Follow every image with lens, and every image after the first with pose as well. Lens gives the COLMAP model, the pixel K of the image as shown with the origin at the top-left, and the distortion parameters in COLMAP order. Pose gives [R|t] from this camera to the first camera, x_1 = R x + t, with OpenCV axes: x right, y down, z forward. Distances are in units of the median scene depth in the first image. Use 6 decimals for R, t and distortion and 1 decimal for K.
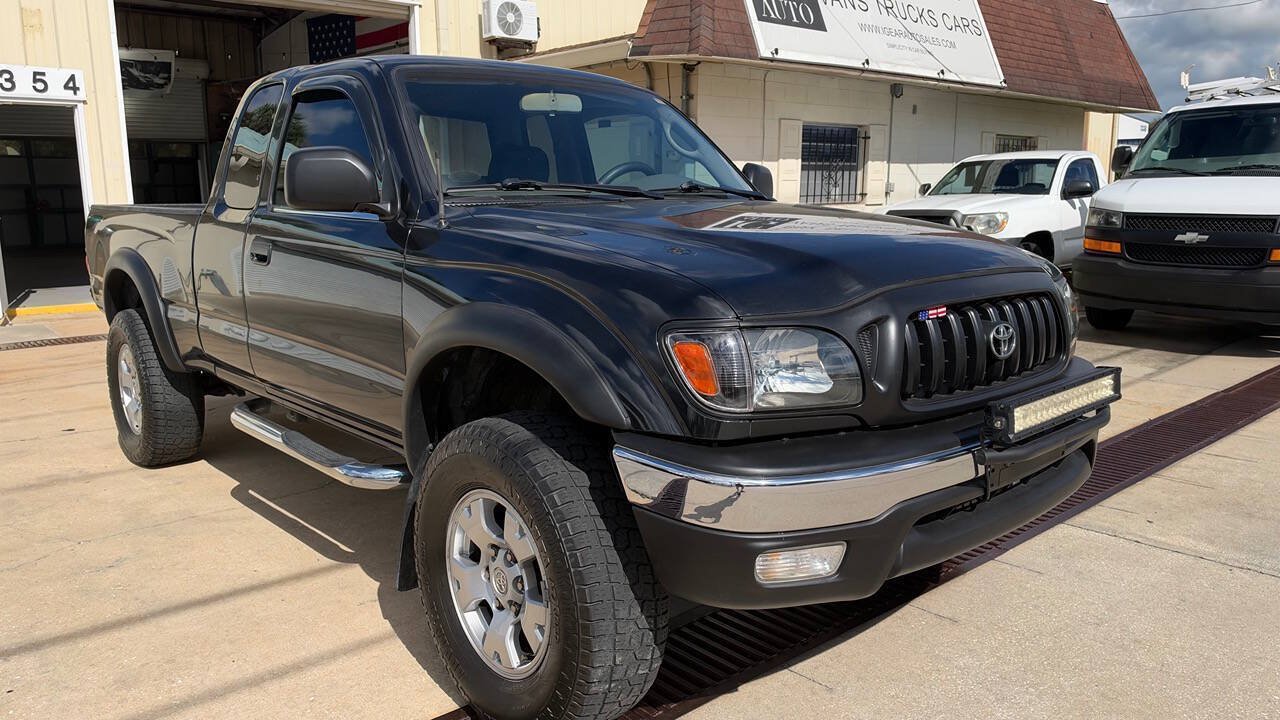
lens RADIAL K [[930.5, 0, 635.4], [0, 930.5, 361.3], [0, 0, 1]] dist [0.027602, -0.053590]
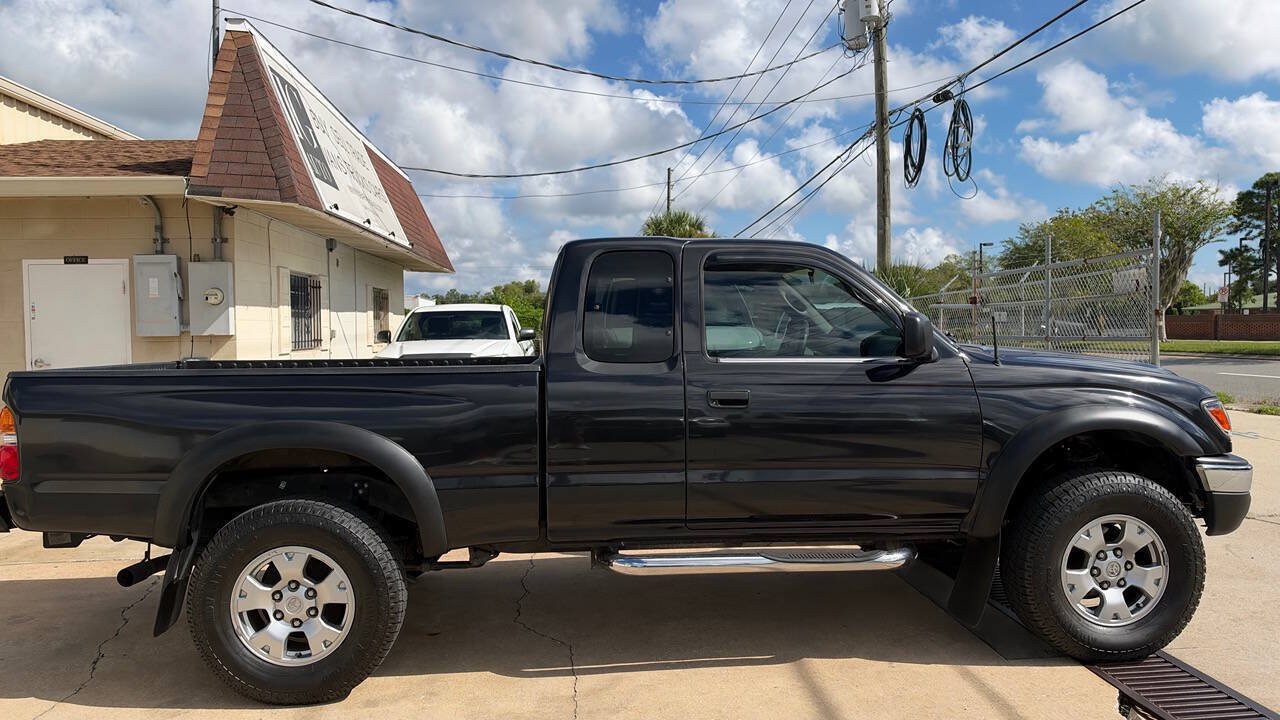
lens RADIAL K [[919.1, 0, 639.3], [0, 919.1, 359.3], [0, 0, 1]] dist [0.087917, -0.167588]
pose [[0.607009, -0.030447, 0.794111, -0.591843], [0.151986, 0.985268, -0.078400, -0.040538], [-0.780026, 0.168283, 0.602694, 0.177335]]
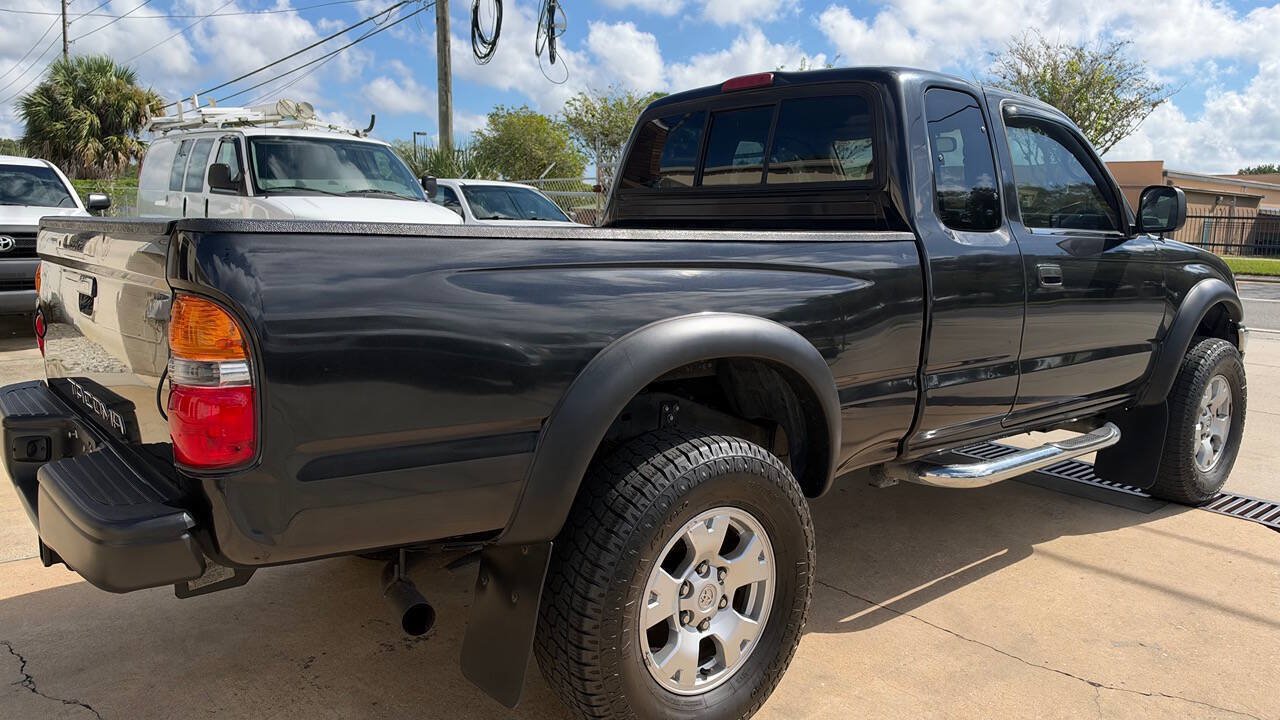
lens RADIAL K [[926.9, 0, 644.7], [0, 926.9, 363.0], [0, 0, 1]] dist [0.002541, -0.006429]
pose [[0.027051, -0.147339, 0.988716, -0.612928], [0.155188, 0.977705, 0.141453, -0.100516], [-0.987514, 0.149611, 0.049313, 0.608931]]
